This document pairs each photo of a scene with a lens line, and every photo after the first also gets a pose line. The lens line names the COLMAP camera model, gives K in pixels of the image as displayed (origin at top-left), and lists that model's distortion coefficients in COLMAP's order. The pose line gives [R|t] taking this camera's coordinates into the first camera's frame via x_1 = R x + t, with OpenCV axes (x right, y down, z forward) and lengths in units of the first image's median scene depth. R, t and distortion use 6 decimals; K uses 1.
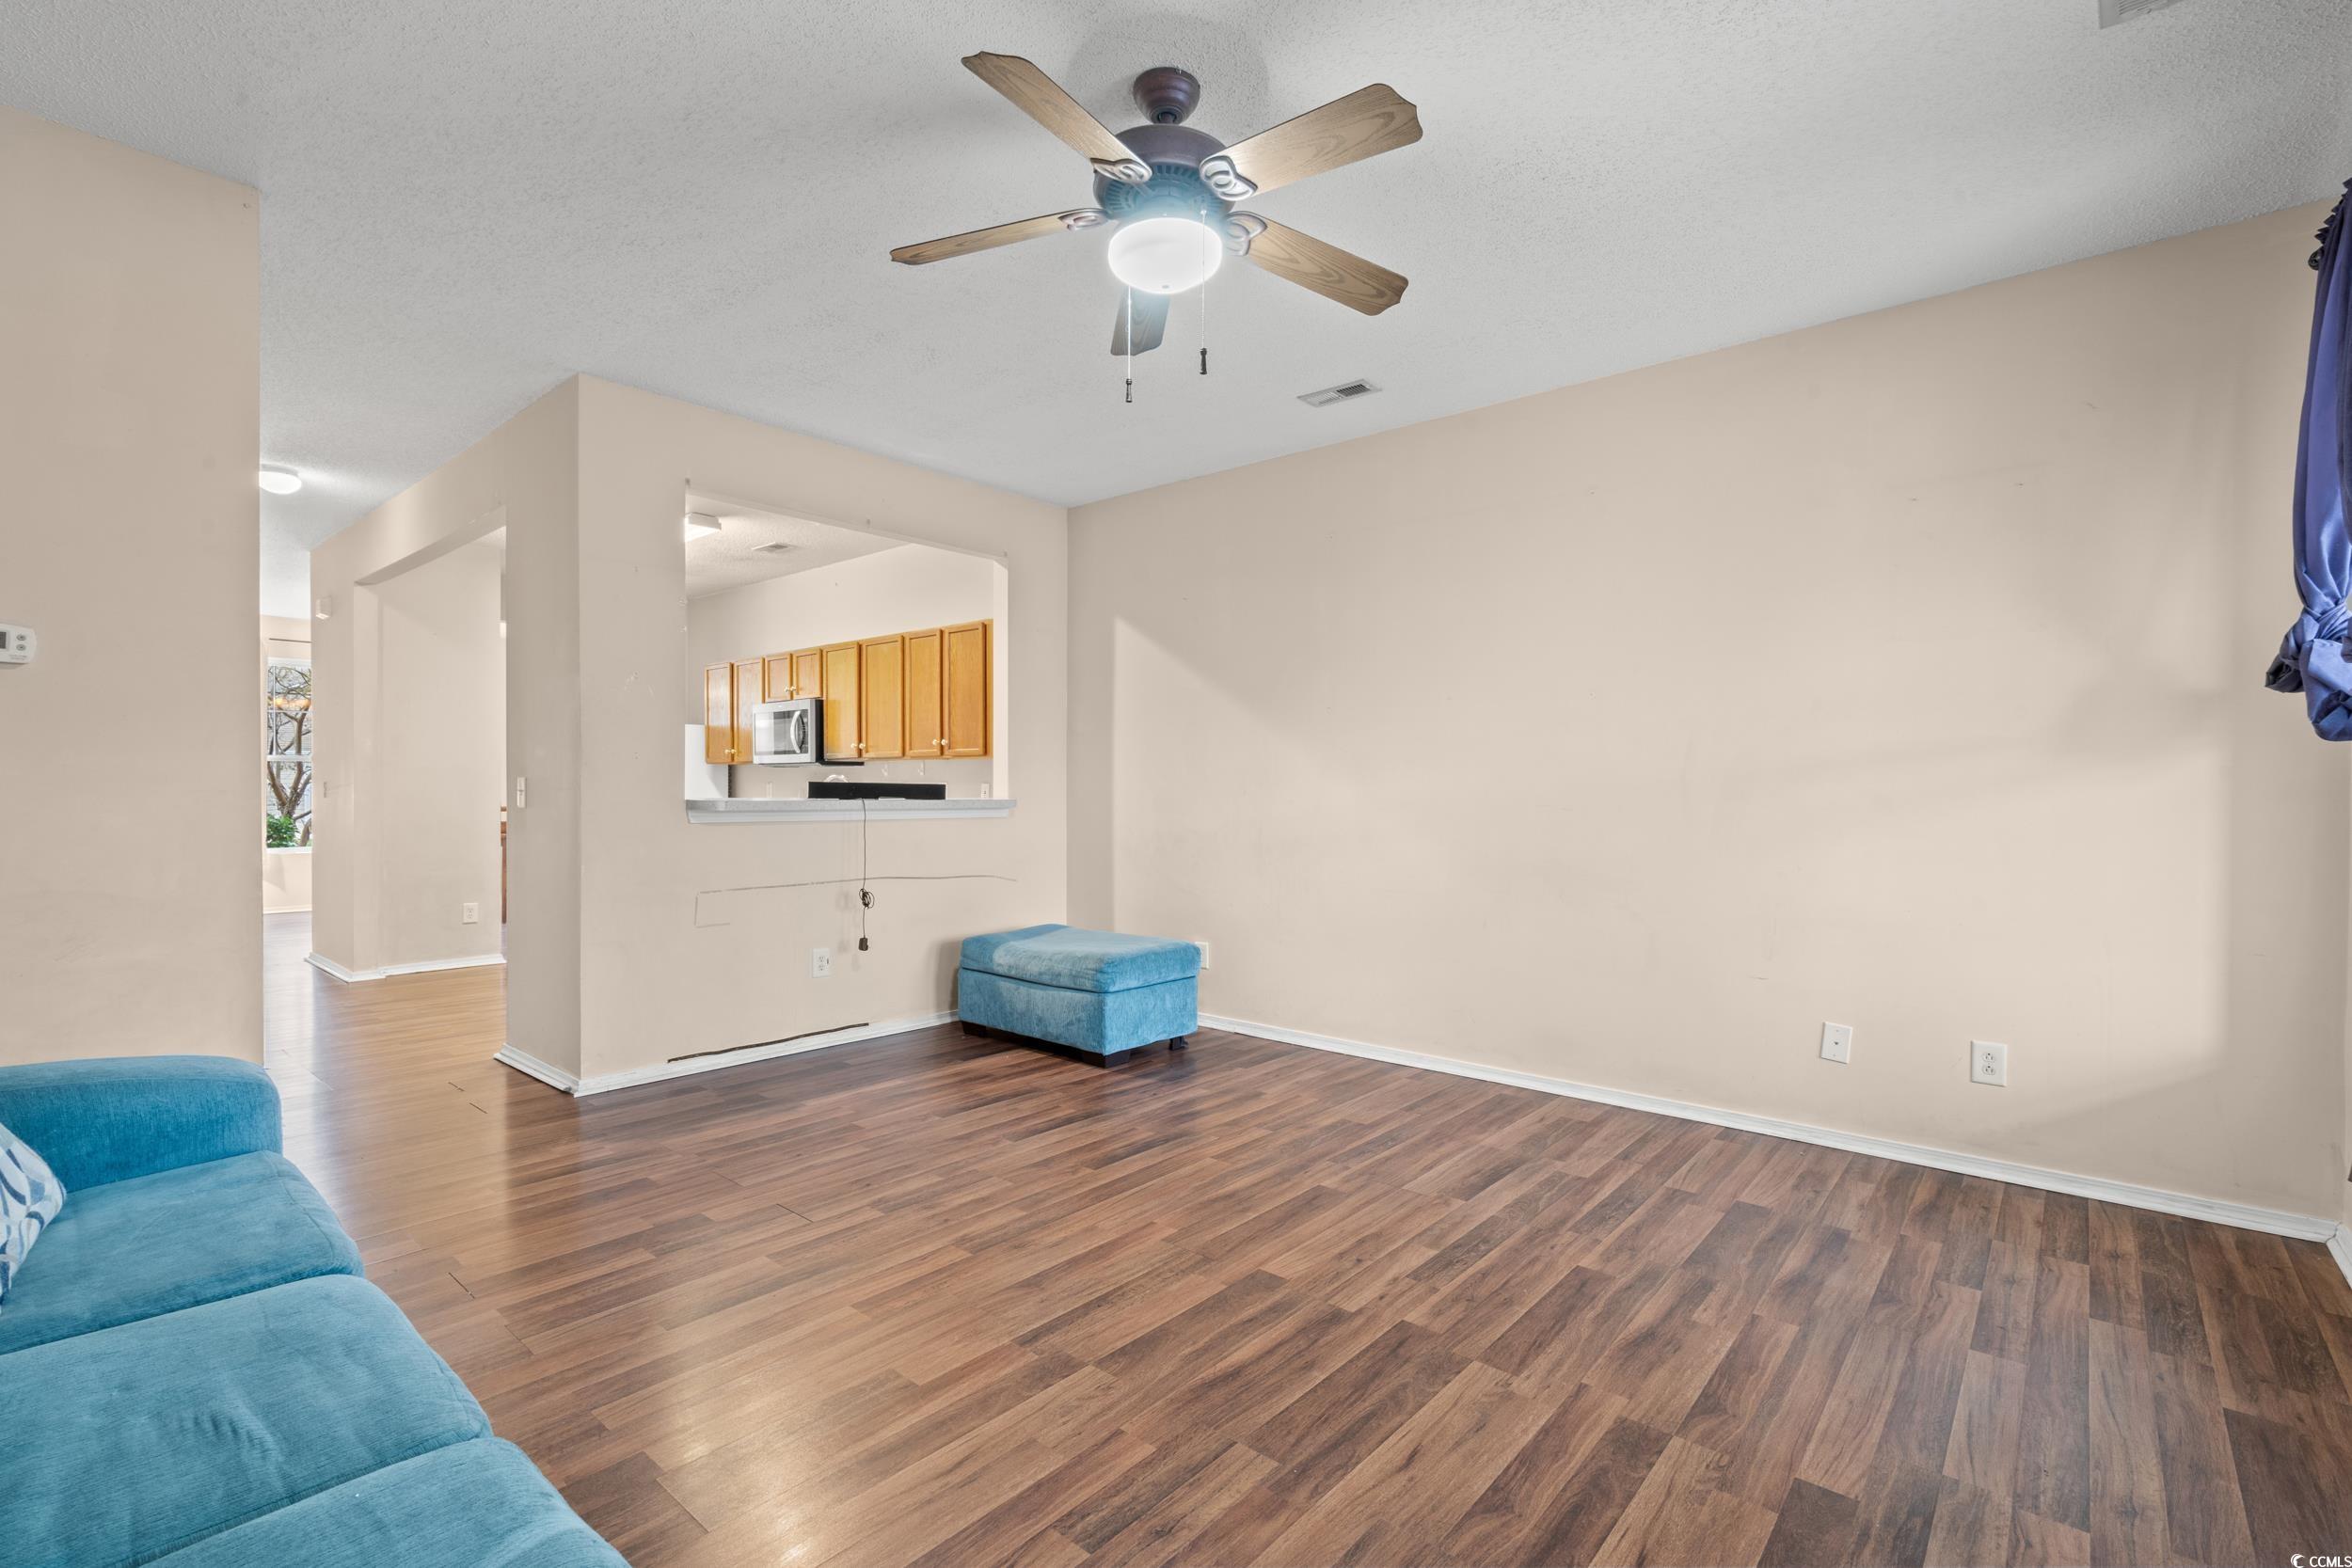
lens RADIAL K [[1063.2, 0, 1161.7], [0, 1063.2, 786.2], [0, 0, 1]] dist [-0.005634, 0.000803]
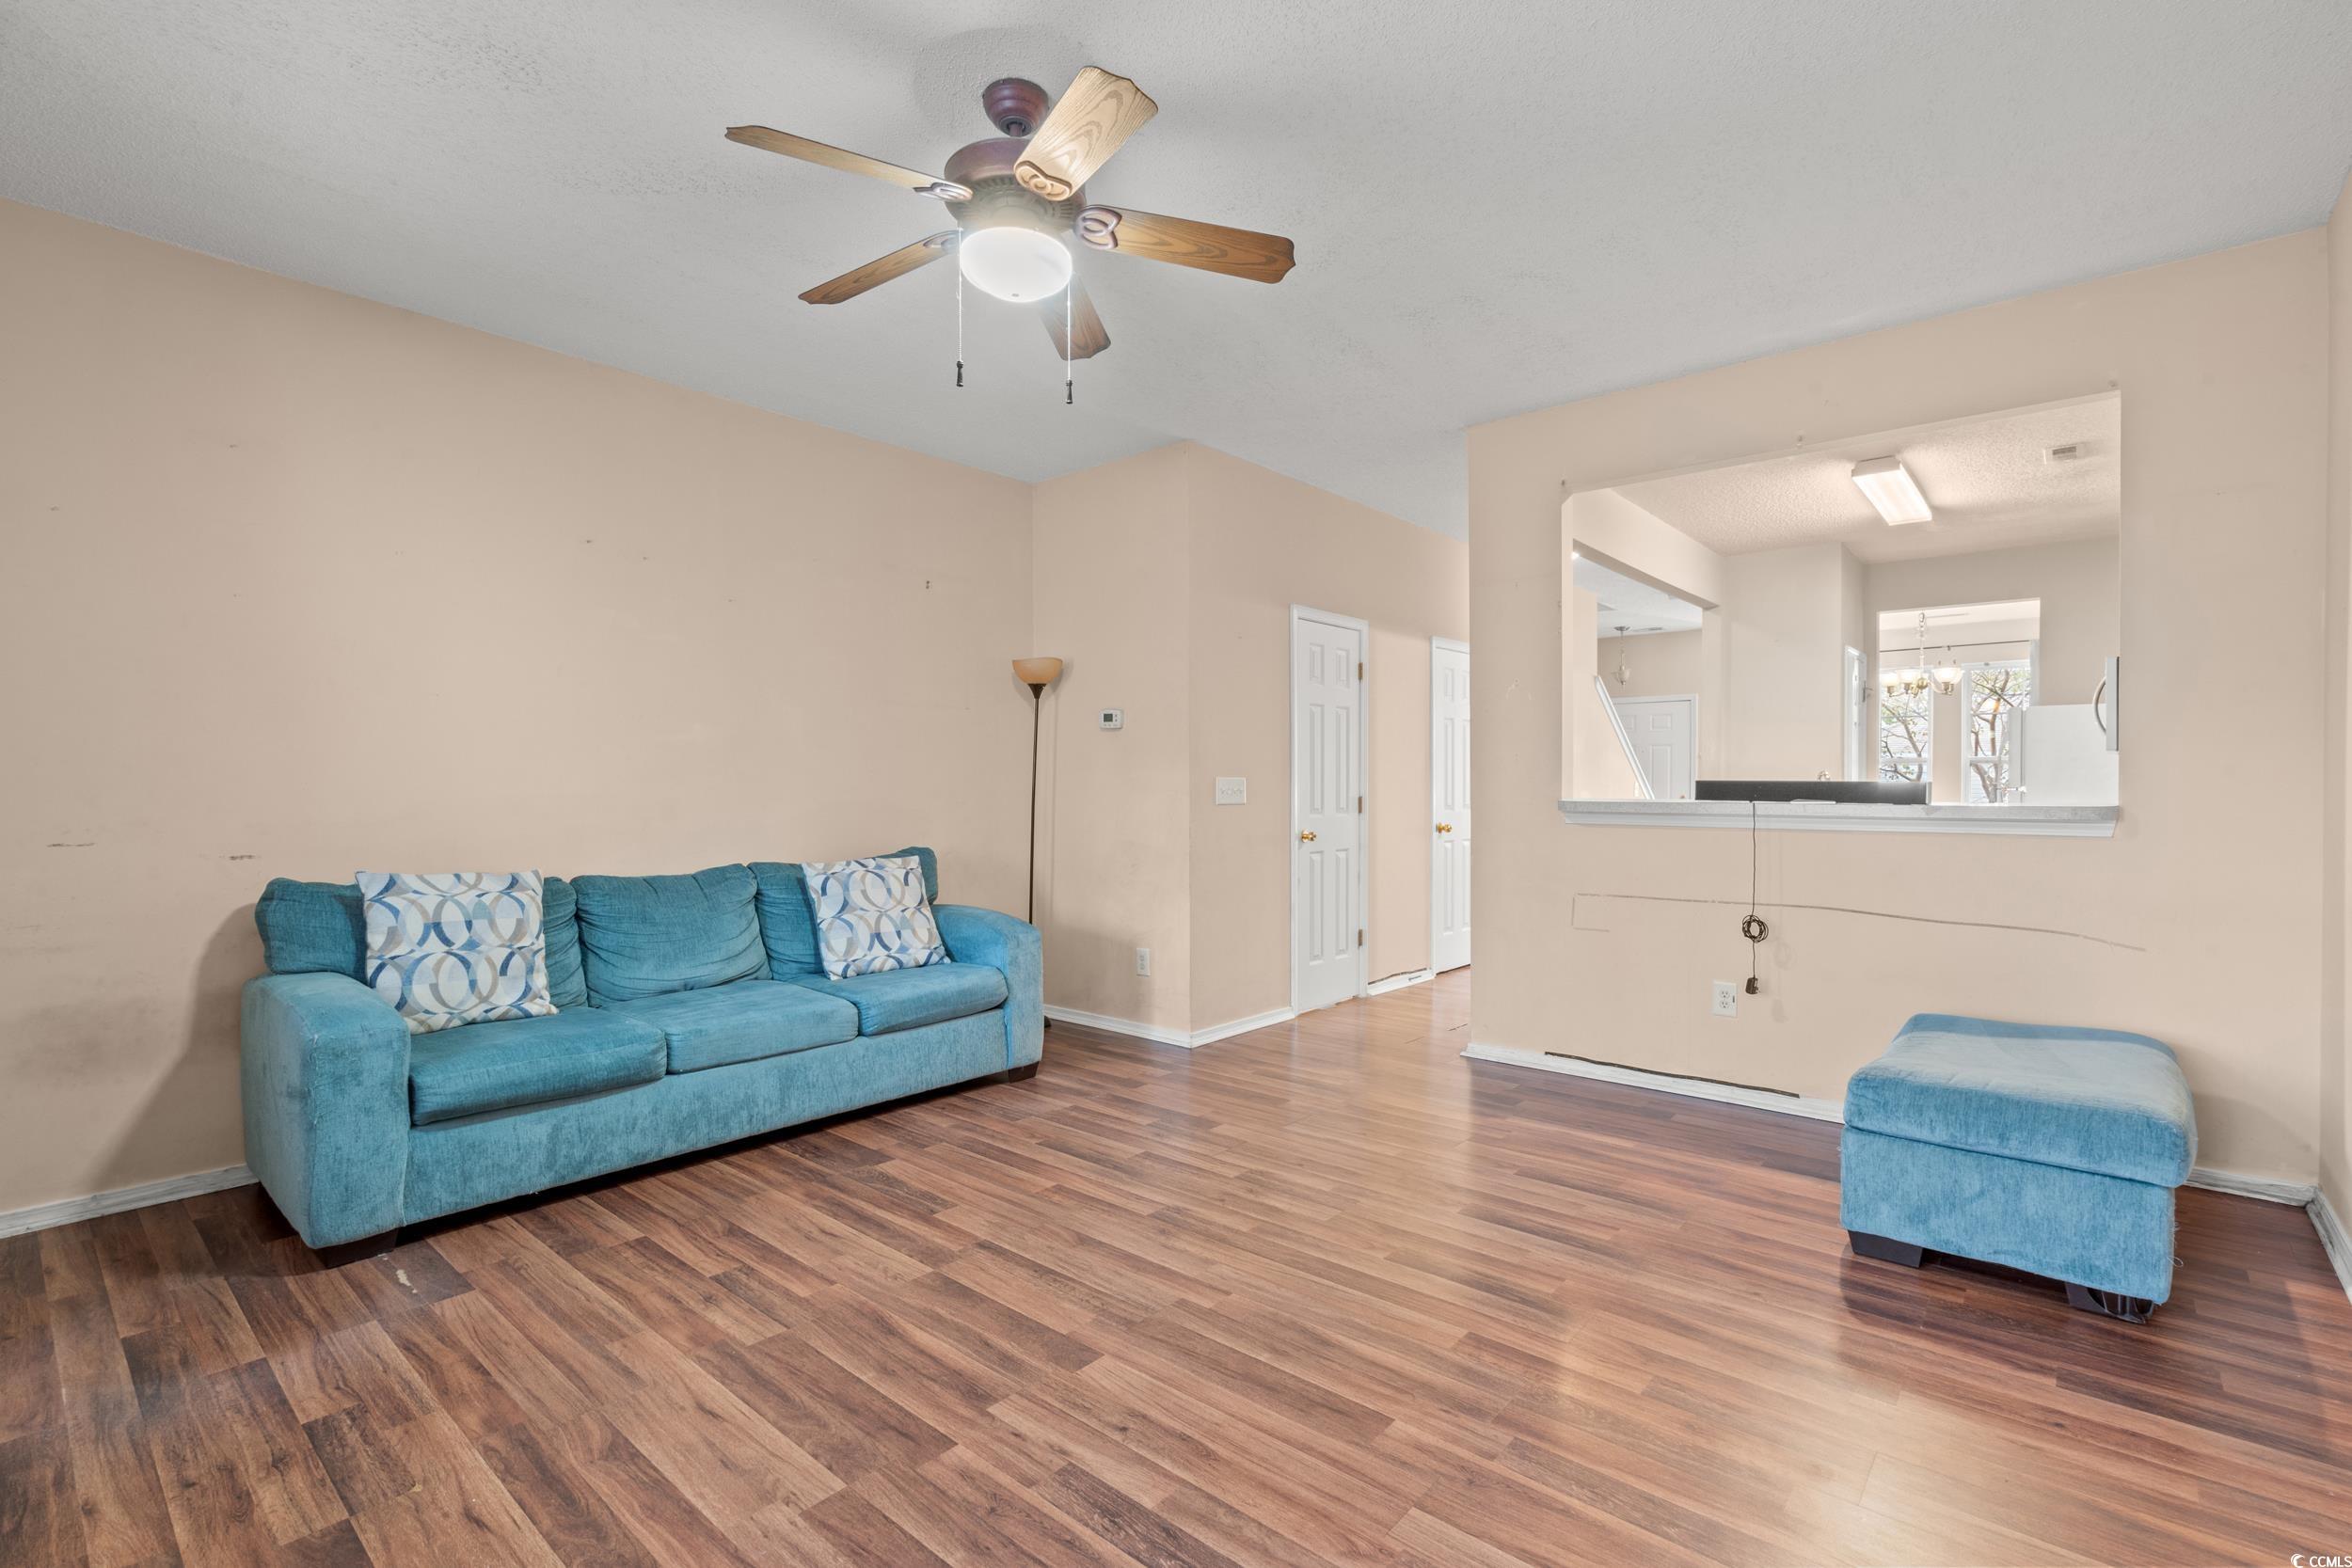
lens RADIAL K [[1063.2, 0, 1175.5], [0, 1063.2, 785.6], [0, 0, 1]] dist [-0.005634, 0.000803]
pose [[-0.000720, -0.006158, -0.999981, 0.749966], [0.003980, 0.999973, -0.006161, 0.004851], [0.999992, -0.003984, -0.000696, 0.843709]]
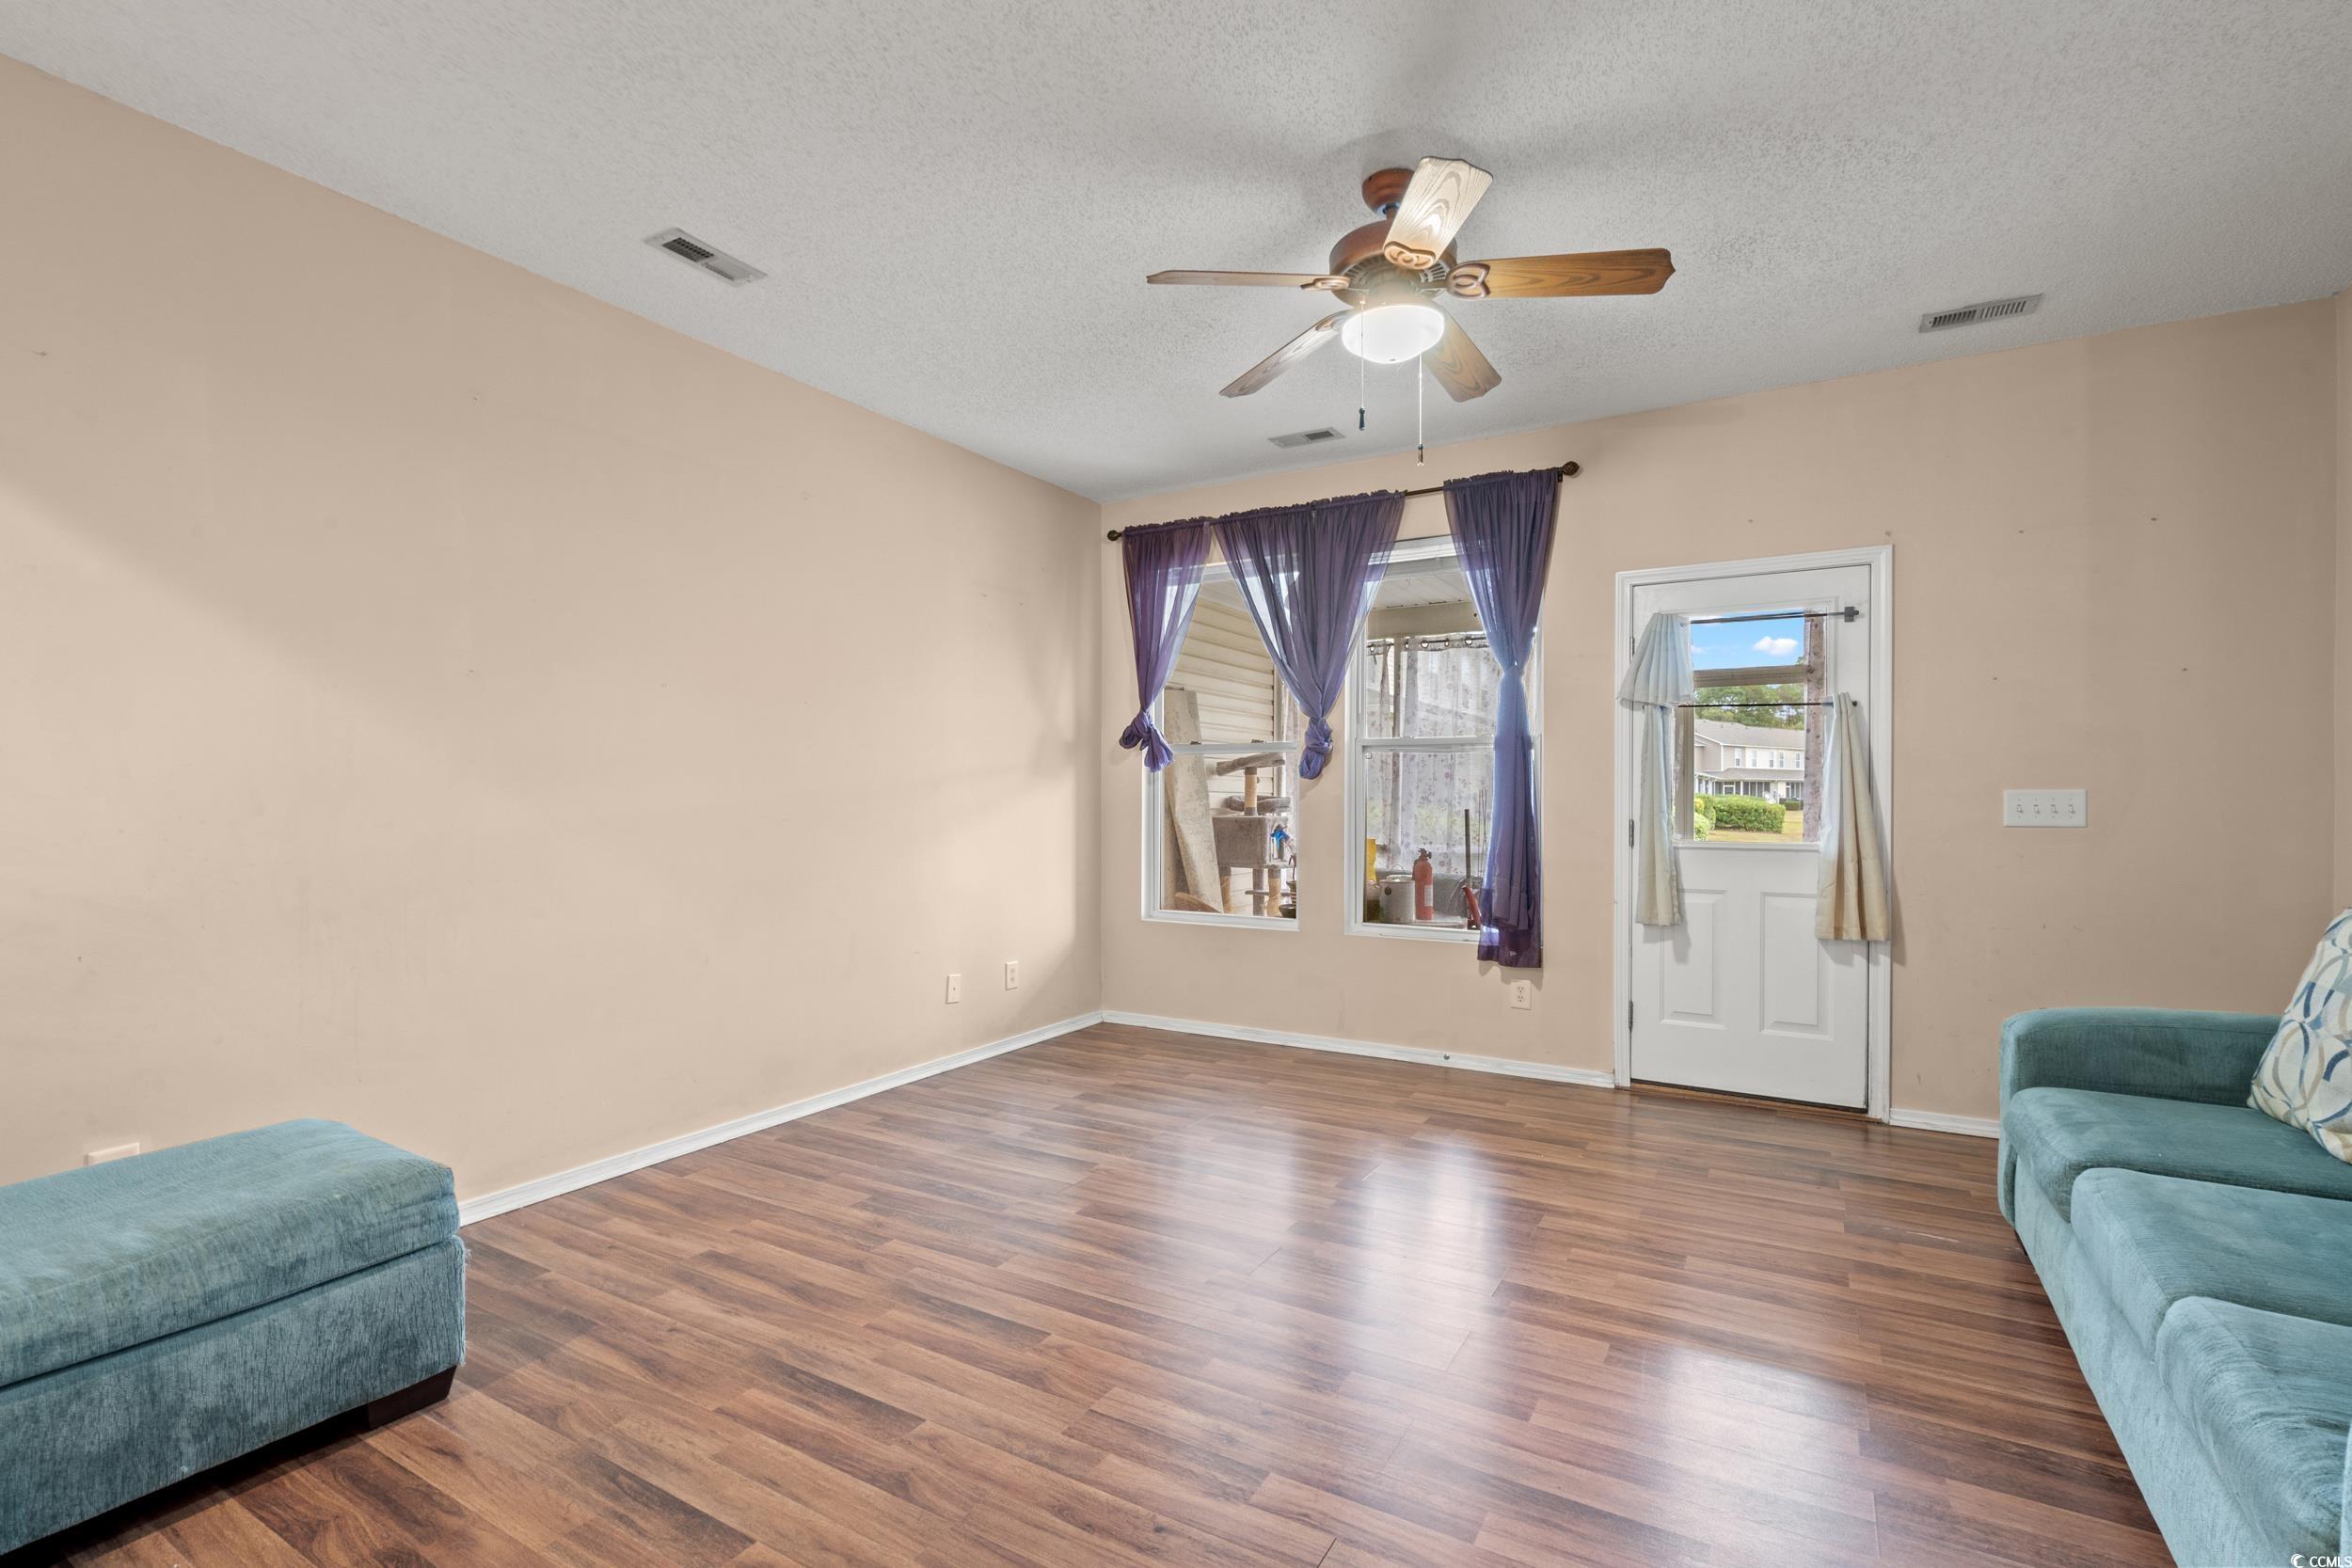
lens RADIAL K [[1063.2, 0, 1172.9], [0, 1063.2, 792.2], [0, 0, 1]] dist [-0.005634, 0.000803]
pose [[-0.179384, -0.000023, 0.983779, -0.785083], [-0.001934, 0.999998, -0.000329, -0.005107], [-0.983777, -0.001961, -0.179383, 1.049201]]
